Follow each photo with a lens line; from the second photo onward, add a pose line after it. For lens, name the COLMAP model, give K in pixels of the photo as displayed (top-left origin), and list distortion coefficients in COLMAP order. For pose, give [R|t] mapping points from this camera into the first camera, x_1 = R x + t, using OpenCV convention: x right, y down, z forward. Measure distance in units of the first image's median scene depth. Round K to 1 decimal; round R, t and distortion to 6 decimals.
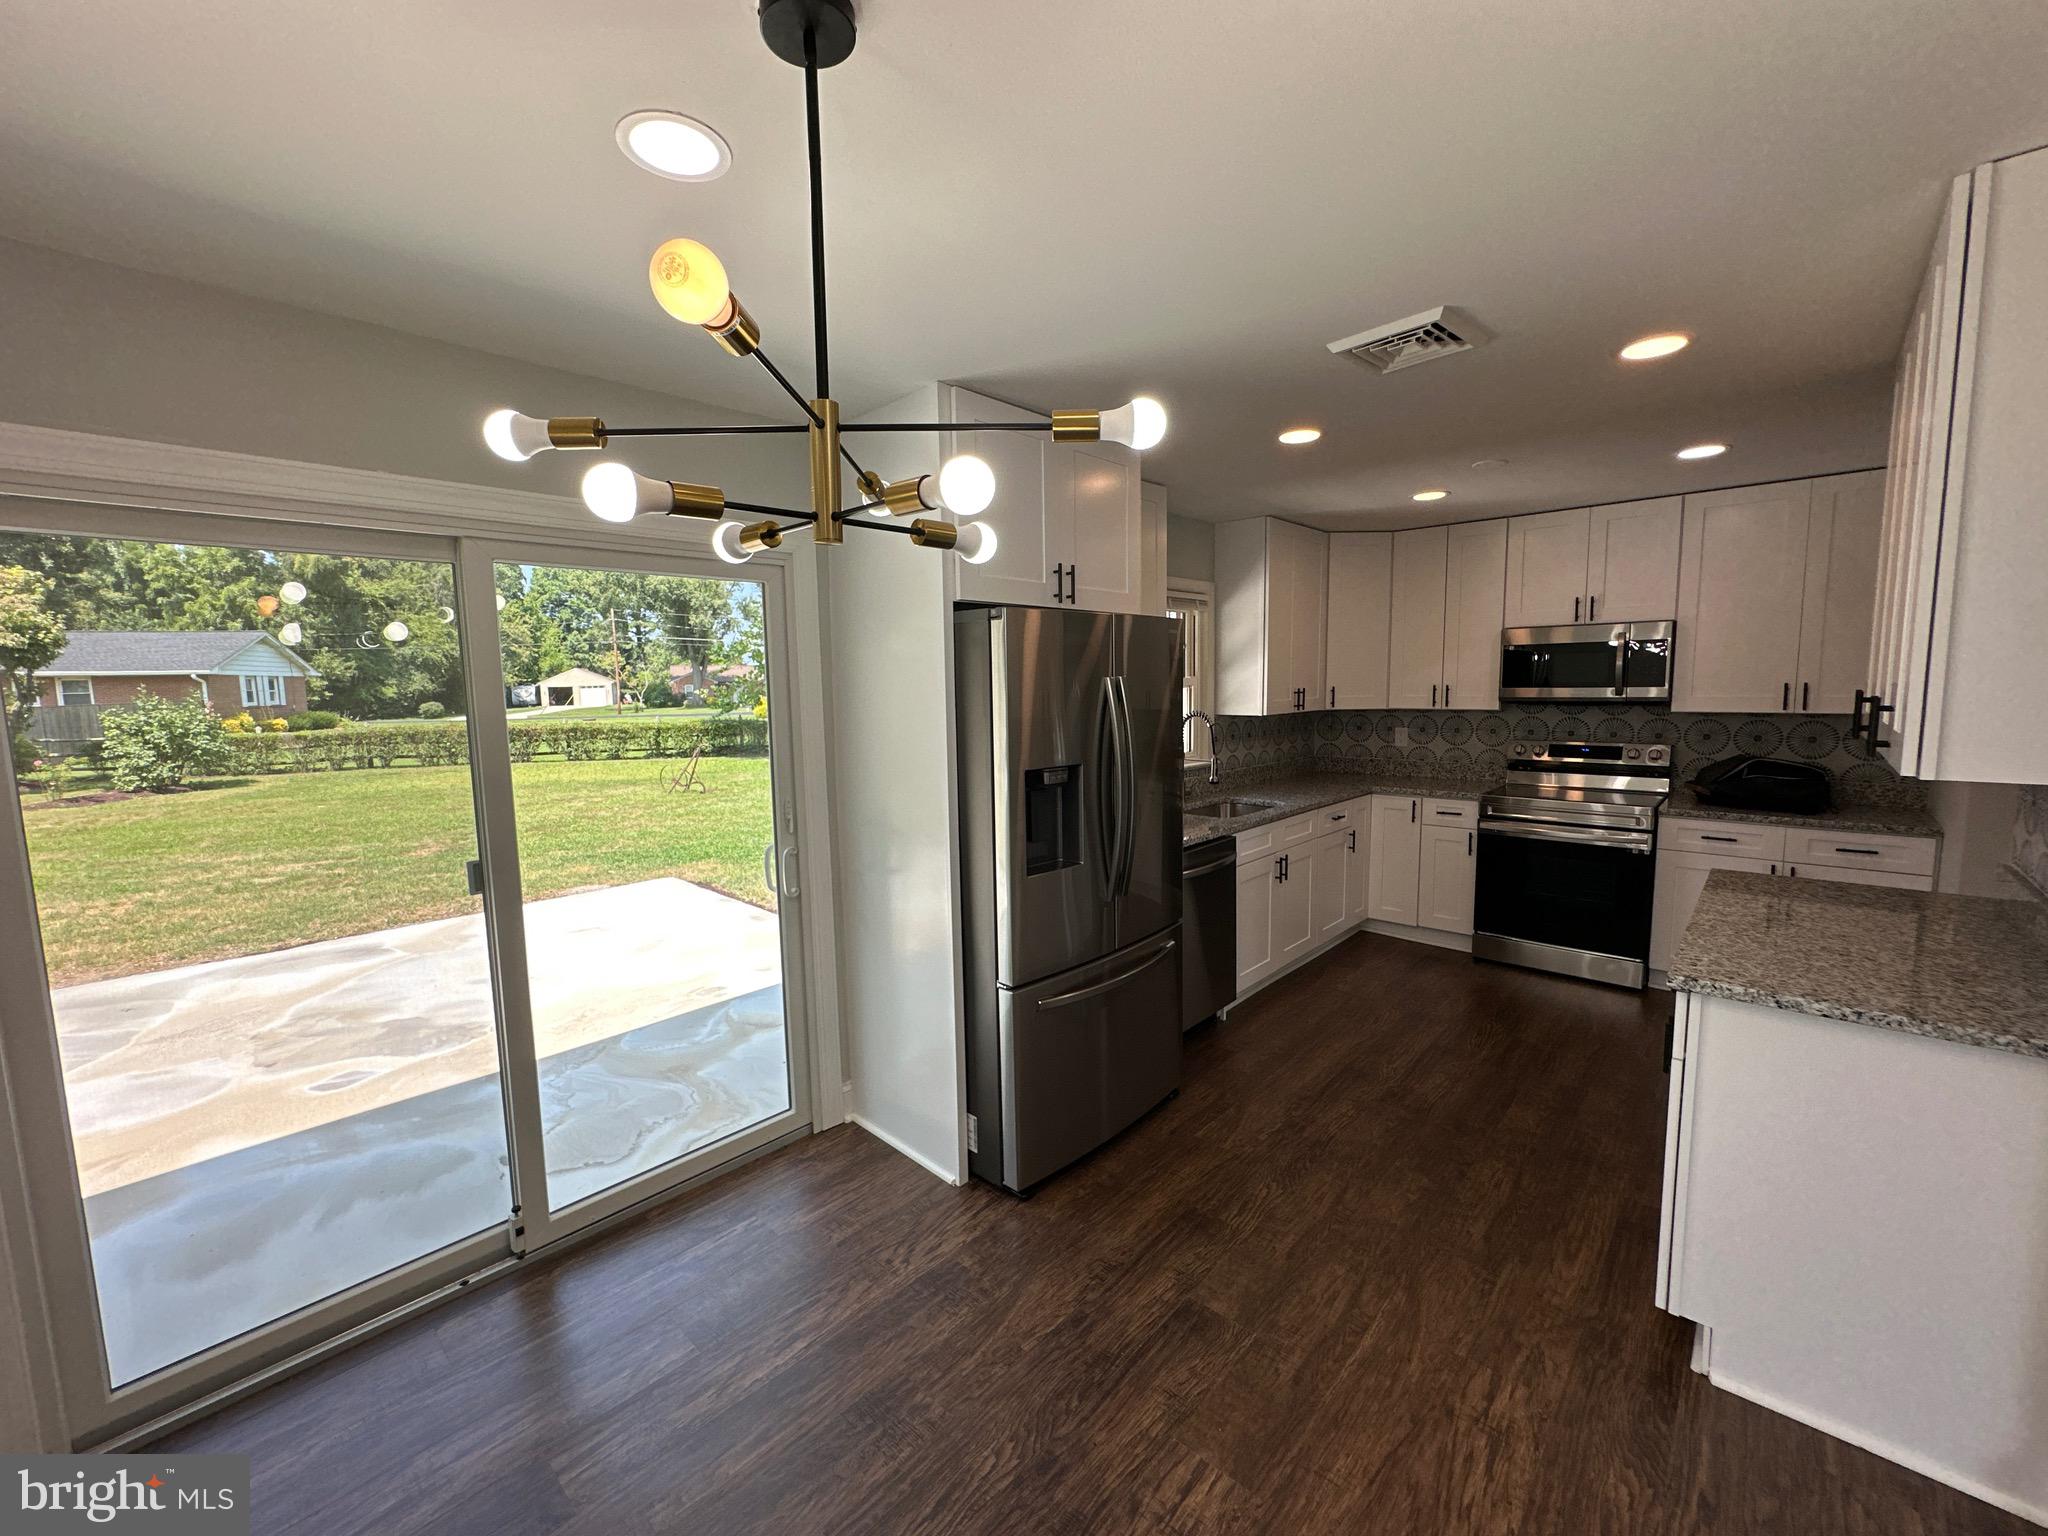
lens RADIAL K [[821.4, 0, 1027.3], [0, 821.4, 773.2], [0, 0, 1]] dist [-0.007197, 0.001419]
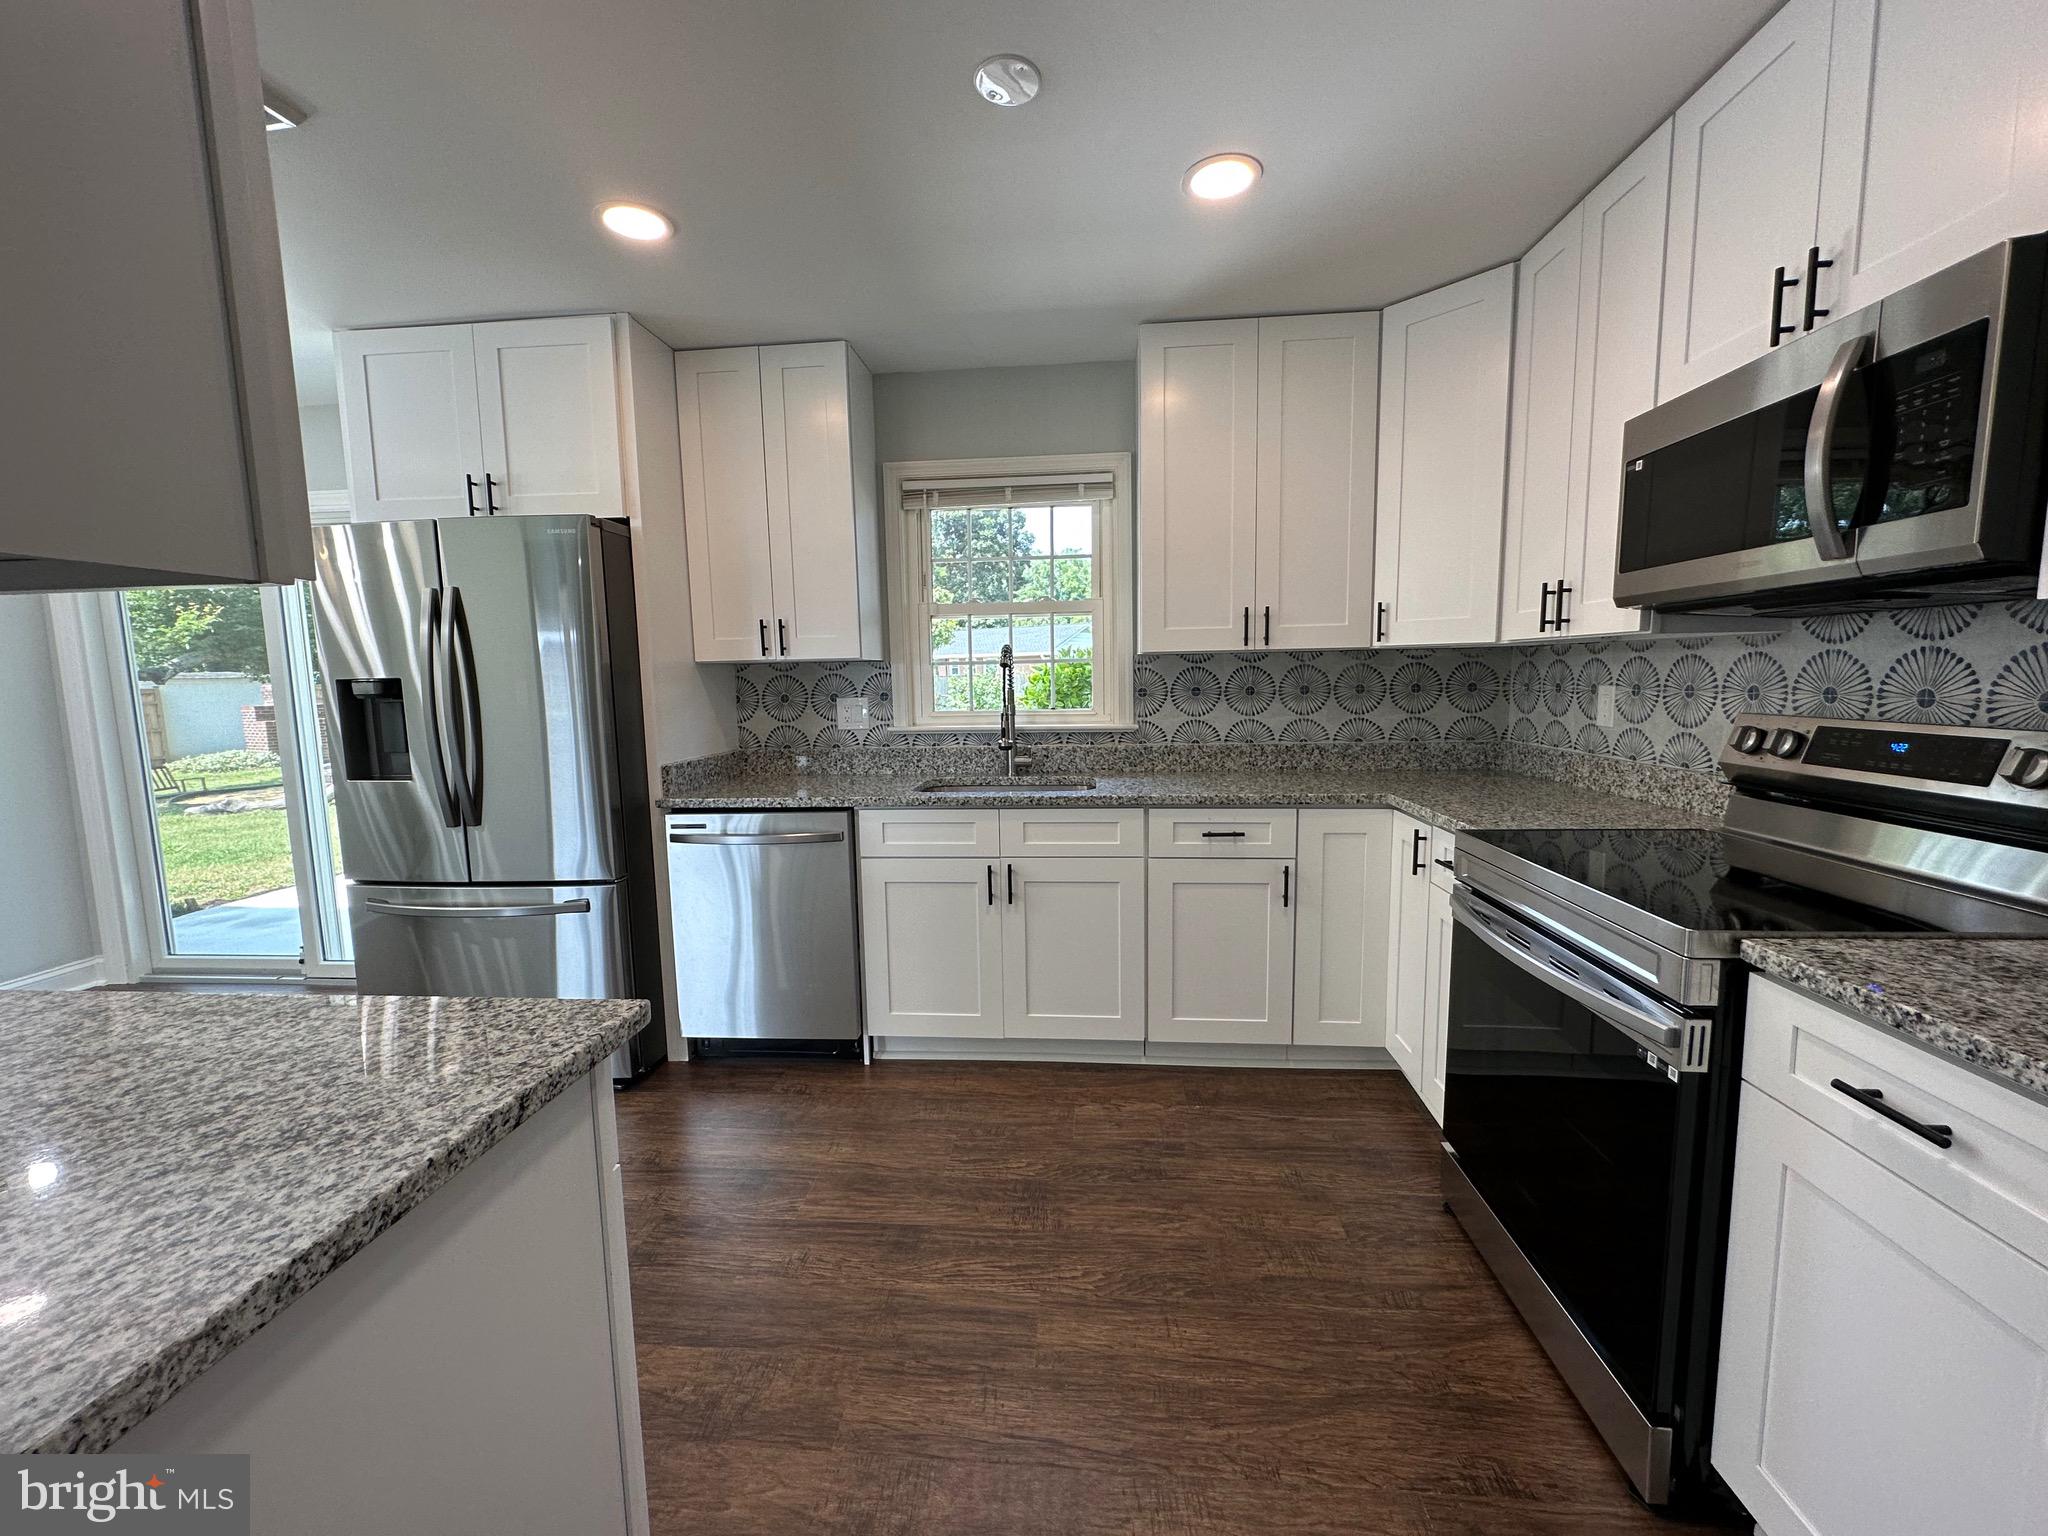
lens RADIAL K [[821.4, 0, 1016.7], [0, 821.4, 766.2], [0, 0, 1]] dist [-0.007197, 0.001419]
pose [[0.616302, 0.094508, -0.781819, 0.709993], [-0.081101, 0.995111, 0.056360, -0.011346], [0.783323, 0.028672, 0.620953, 0.530507]]
